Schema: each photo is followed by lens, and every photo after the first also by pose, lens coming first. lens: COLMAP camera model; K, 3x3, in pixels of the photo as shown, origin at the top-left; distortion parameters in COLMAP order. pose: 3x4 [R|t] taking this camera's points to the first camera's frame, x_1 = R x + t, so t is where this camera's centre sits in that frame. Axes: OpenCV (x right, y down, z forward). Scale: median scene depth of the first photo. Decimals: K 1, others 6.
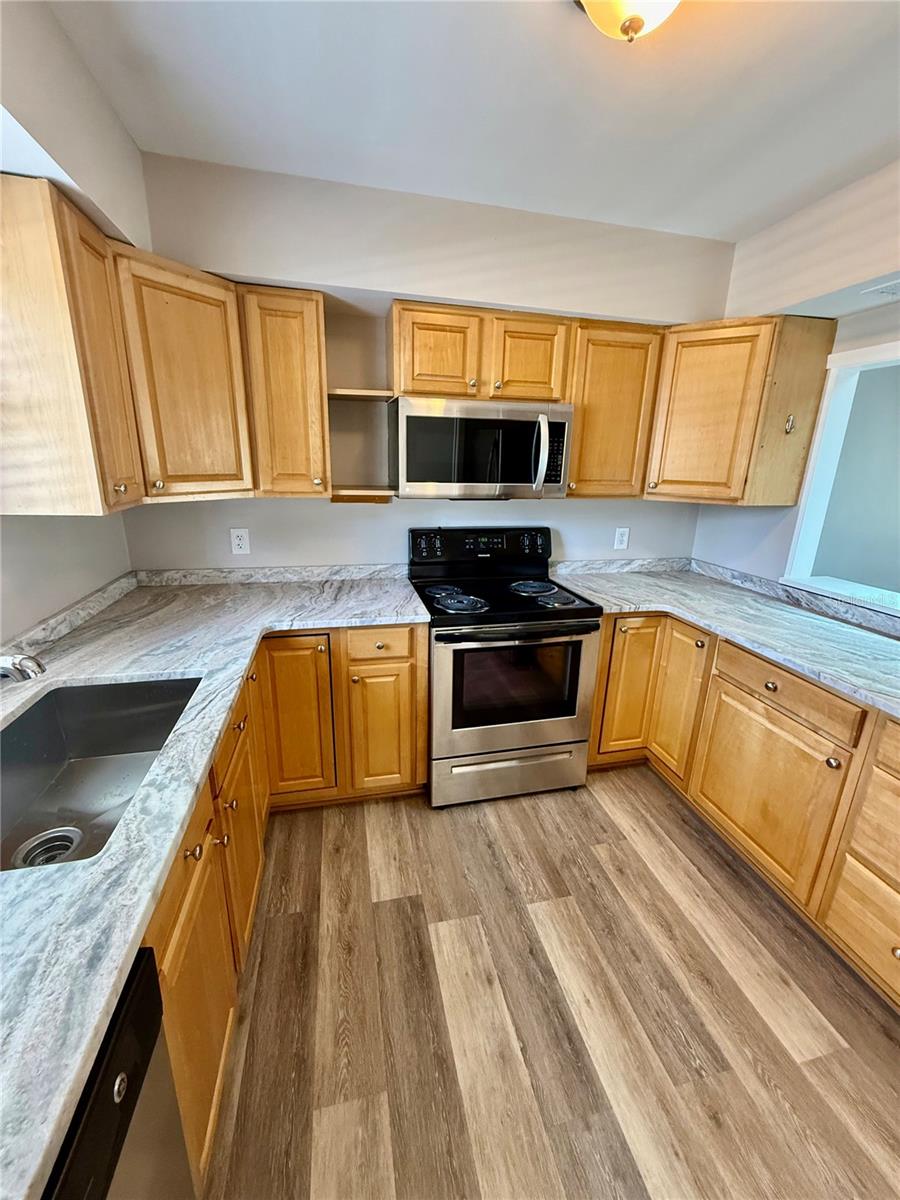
lens RADIAL K [[478.3, 0, 452.0], [0, 478.3, 597.0], [0, 0, 1]] dist [-0.000365, 0.000436]
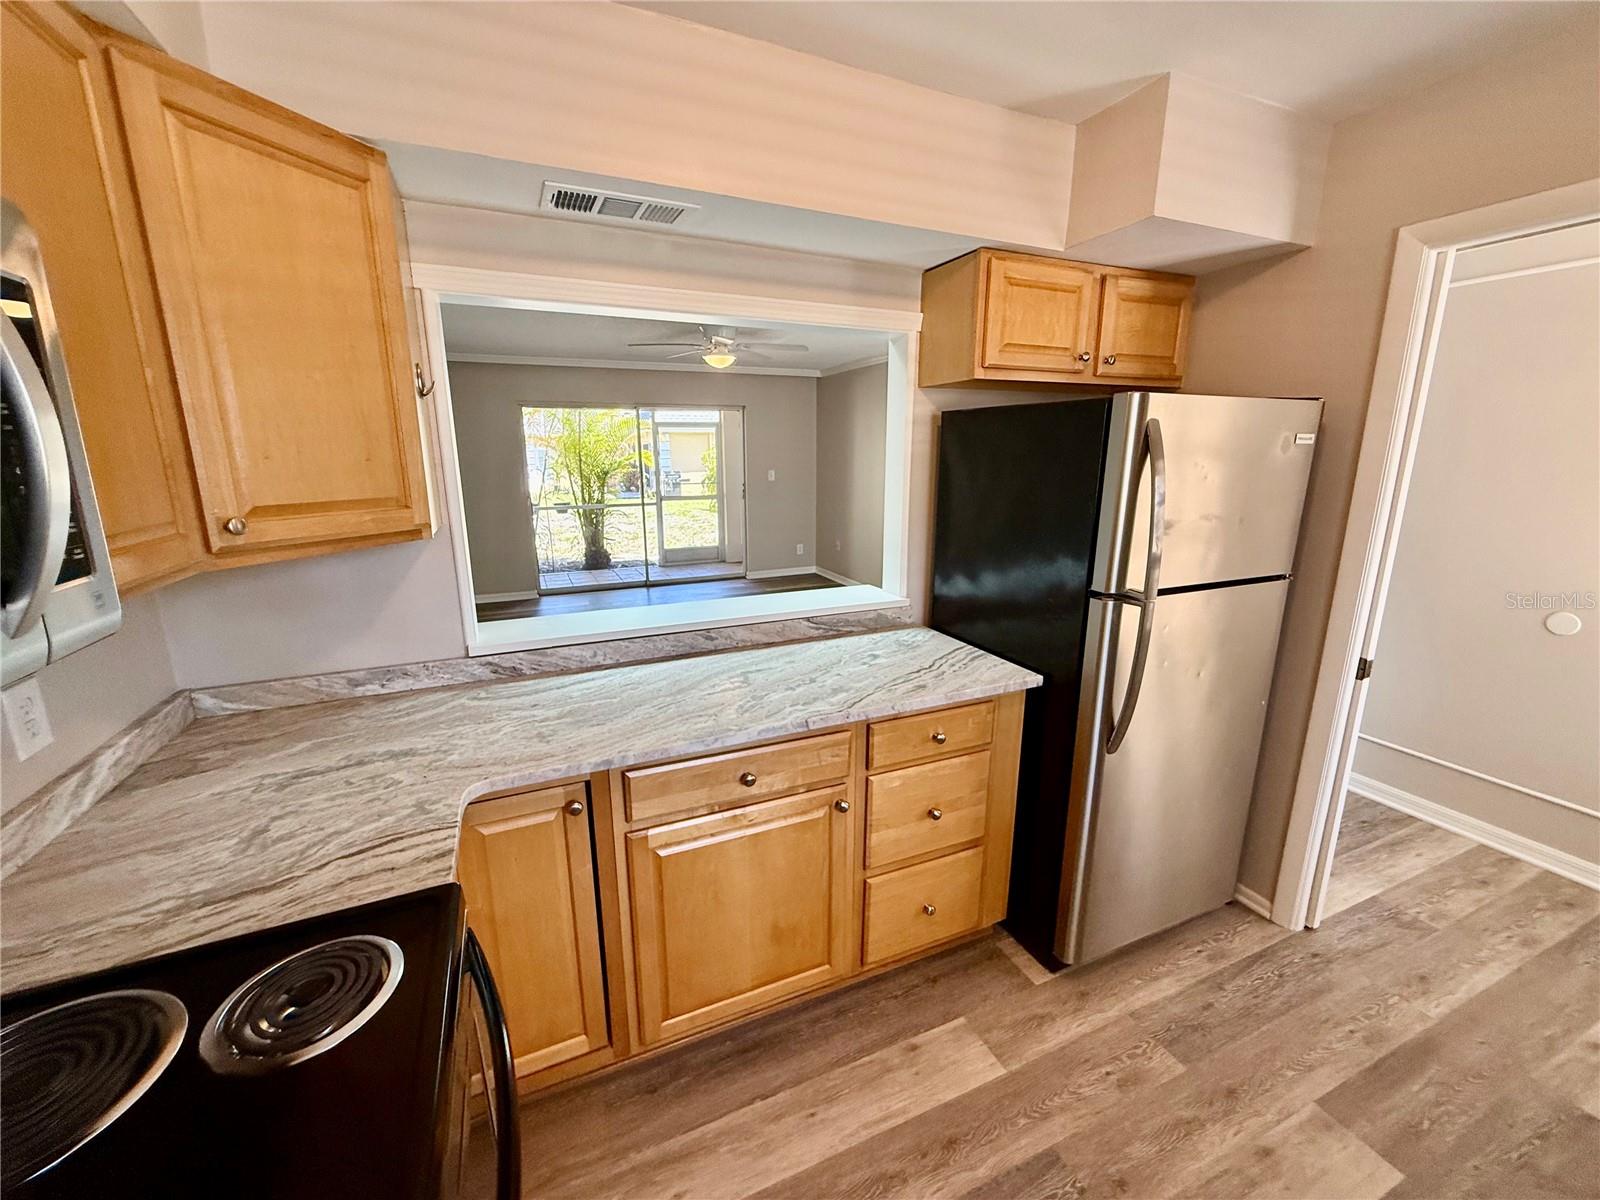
lens RADIAL K [[637.7, 0, 796.0], [0, 637.7, 599.5], [0, 0, 1]] dist [-0.000365, 0.000436]
pose [[-0.178332, -0.248038, 0.952195, -0.119977], [0.272356, 0.917455, 0.289997, -0.248808], [-0.945526, 0.311052, -0.096057, 0.813591]]
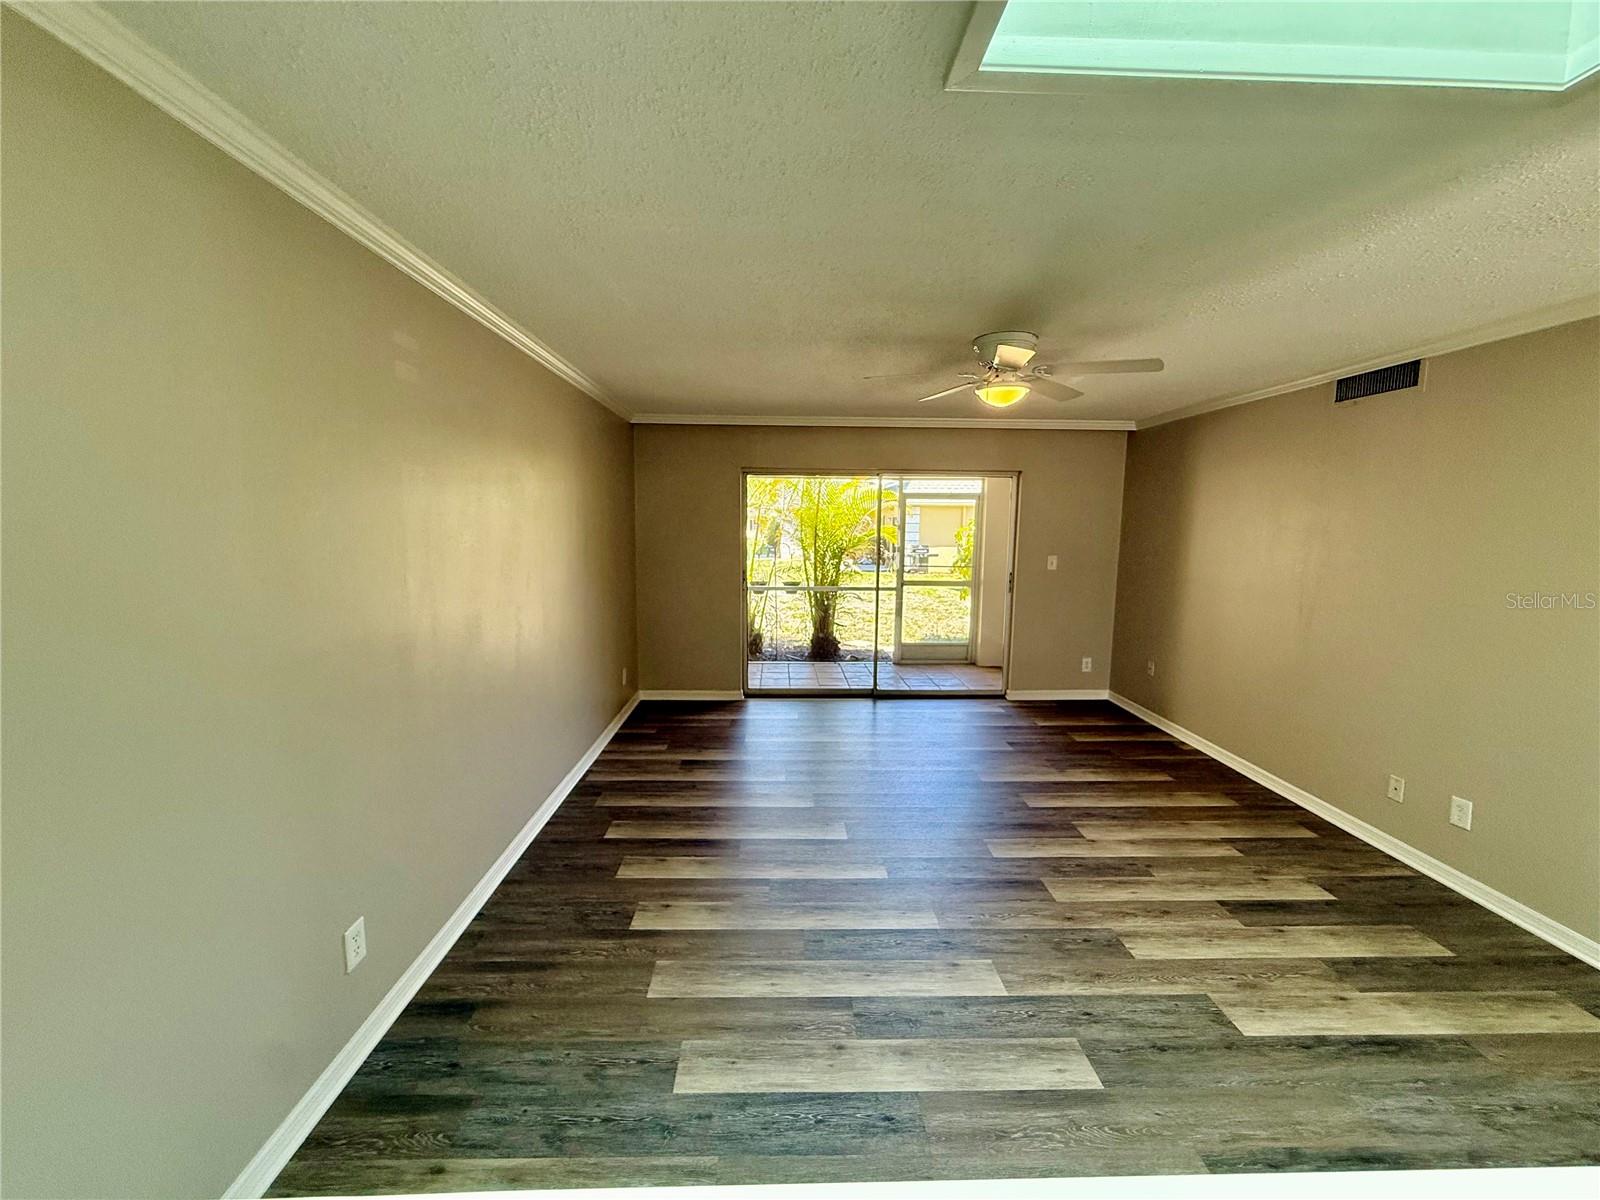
lens RADIAL K [[637.7, 0, 796.0], [0, 637.7, 599.5], [0, 0, 1]] dist [-0.000365, 0.000436]
pose [[0.201455, -0.141725, 0.969190, 0.785828], [0.266227, 0.960149, 0.085065, -0.247503], [-0.942623, 0.240888, 0.231158, 0.806714]]
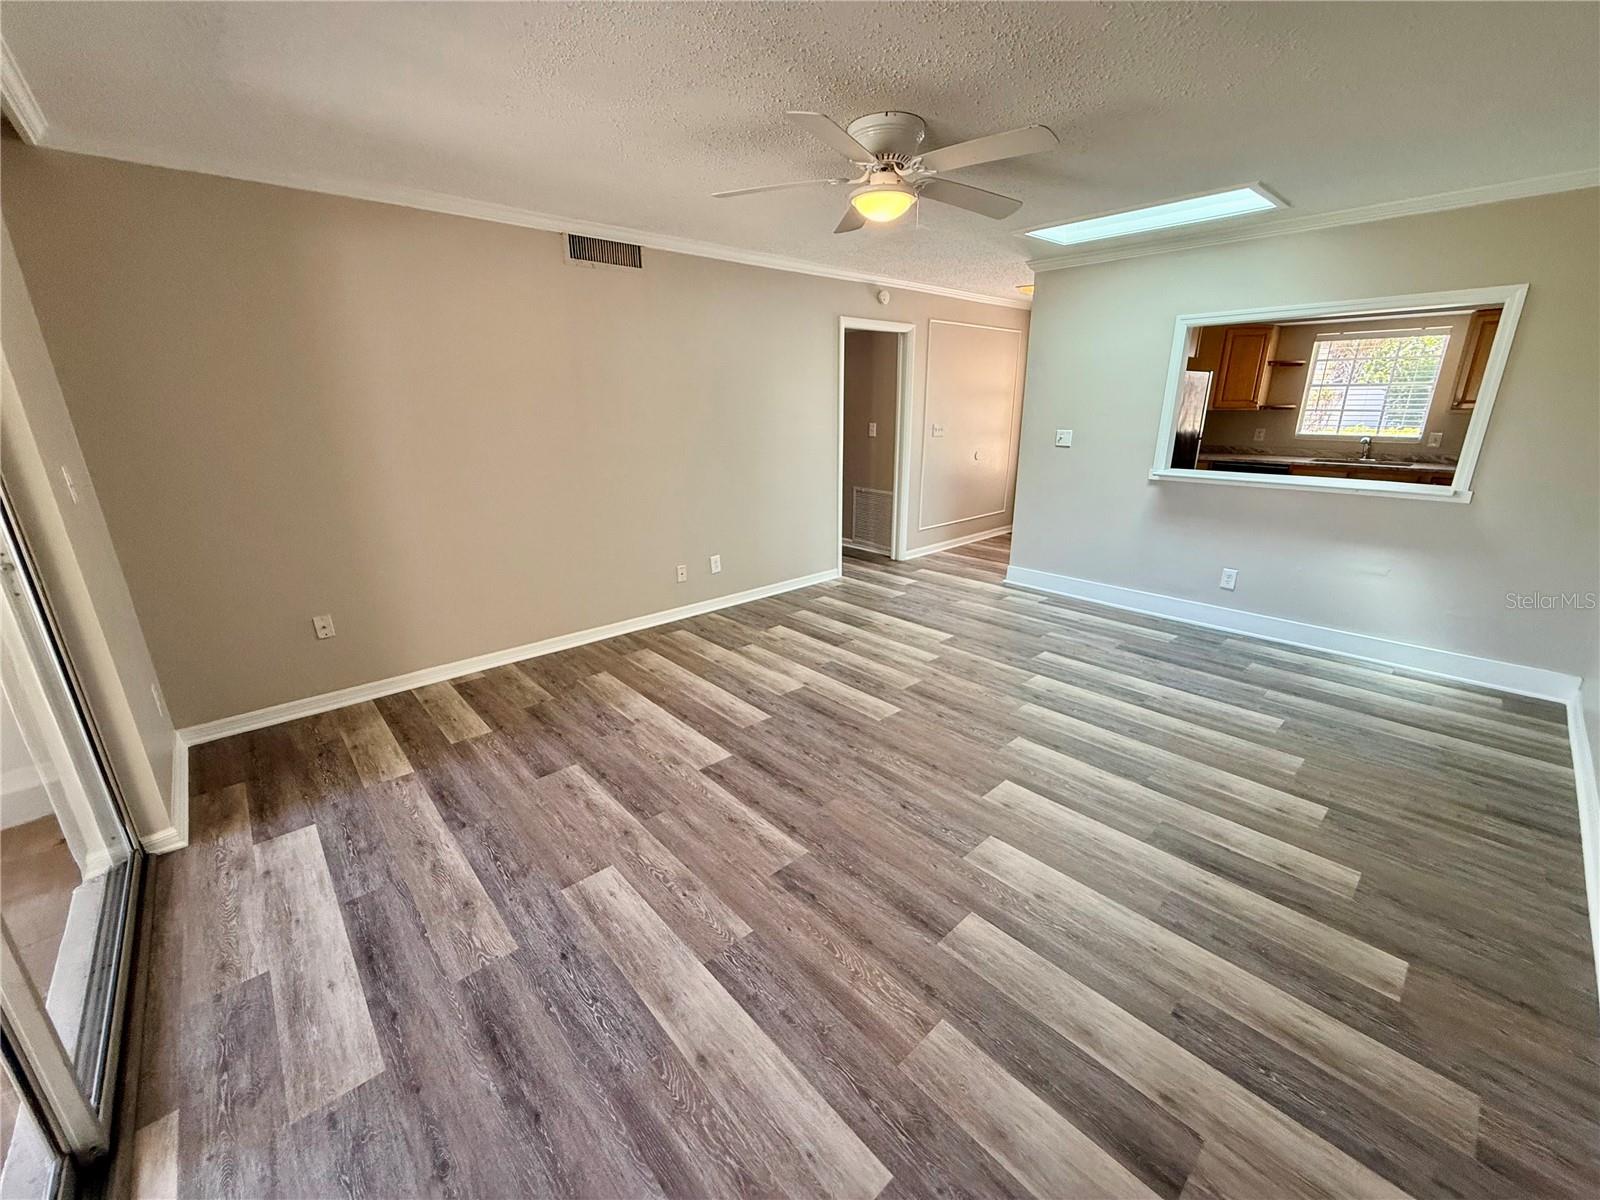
lens RADIAL K [[637.7, 0, 796.0], [0, 637.7, 599.5], [0, 0, 1]] dist [-0.000365, 0.000436]
pose [[-0.875821, 0.126855, -0.465667, 3.299243], [-0.147809, 0.847981, 0.508999, -0.417558], [0.459446, 0.514622, -0.723929, 1.788901]]
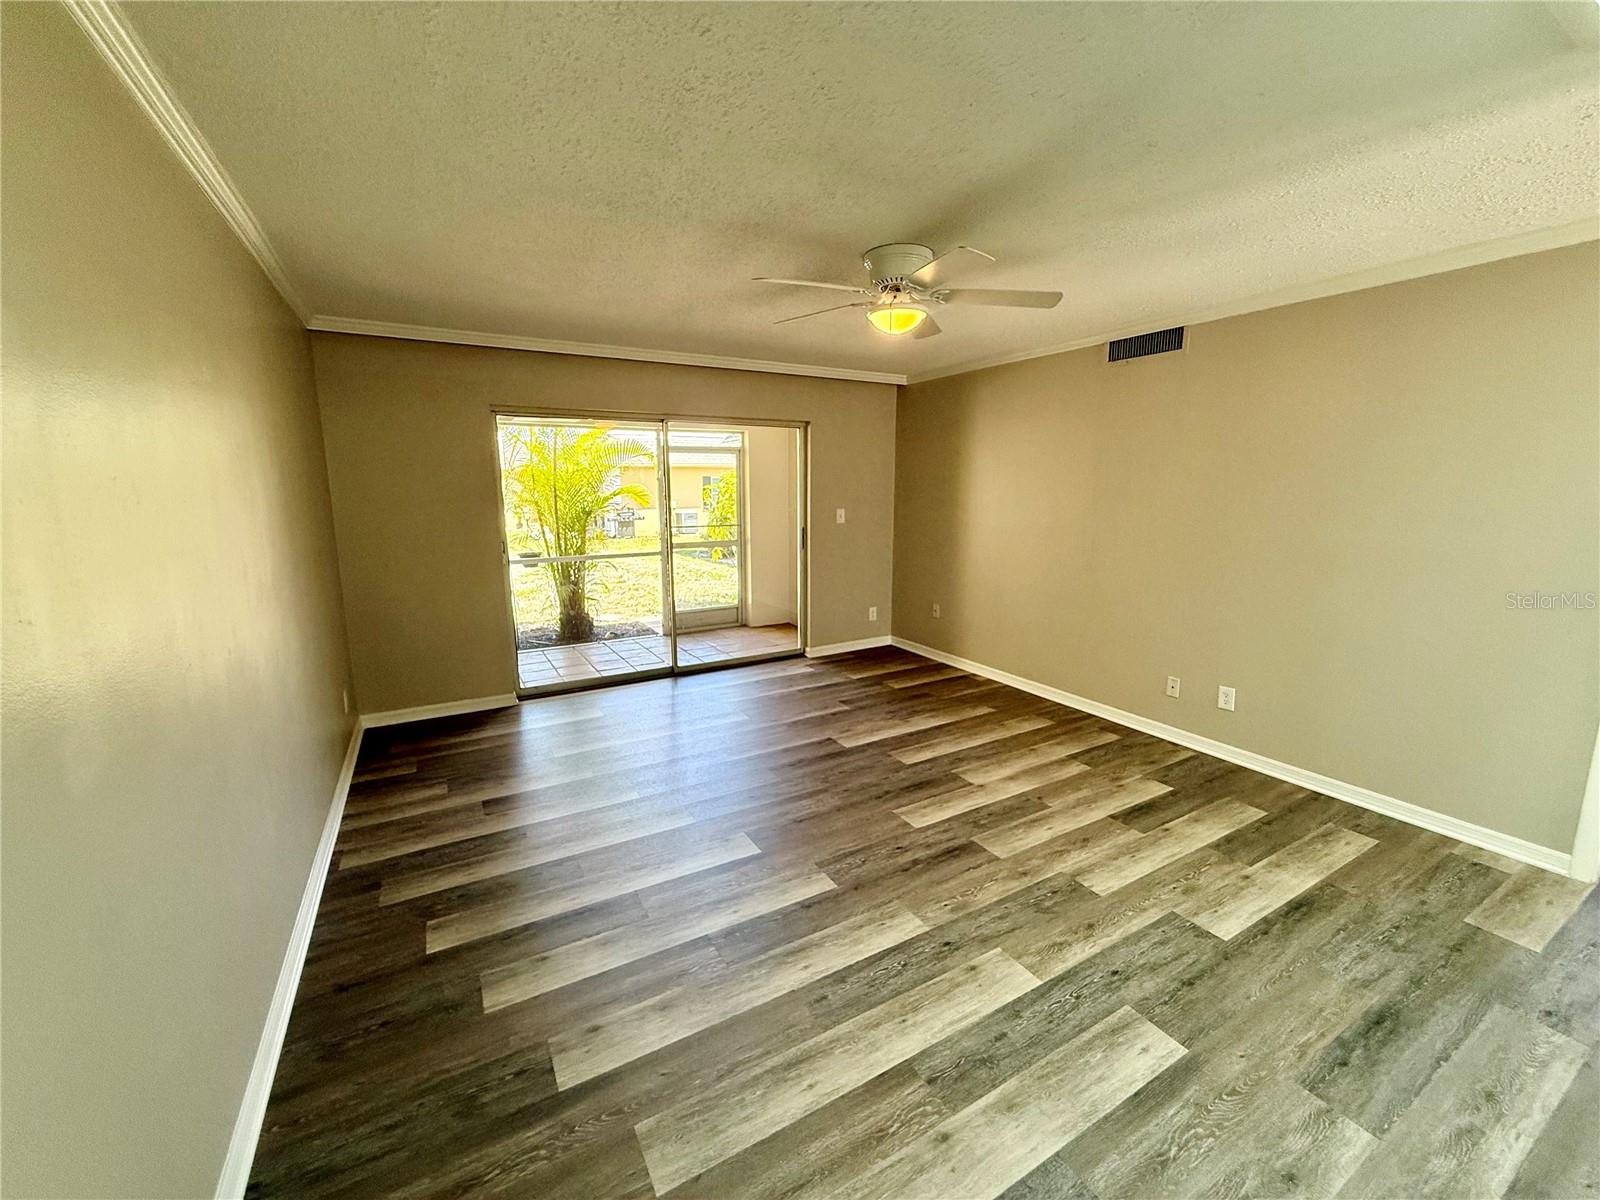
lens RADIAL K [[637.7, 0, 796.0], [0, 637.7, 599.5], [0, 0, 1]] dist [-0.000365, 0.000436]
pose [[-0.283061, -0.191354, 0.939819, 1.118782], [0.263411, 0.926704, 0.268020, -0.327769], [-0.922221, 0.323425, -0.211909, 1.259786]]
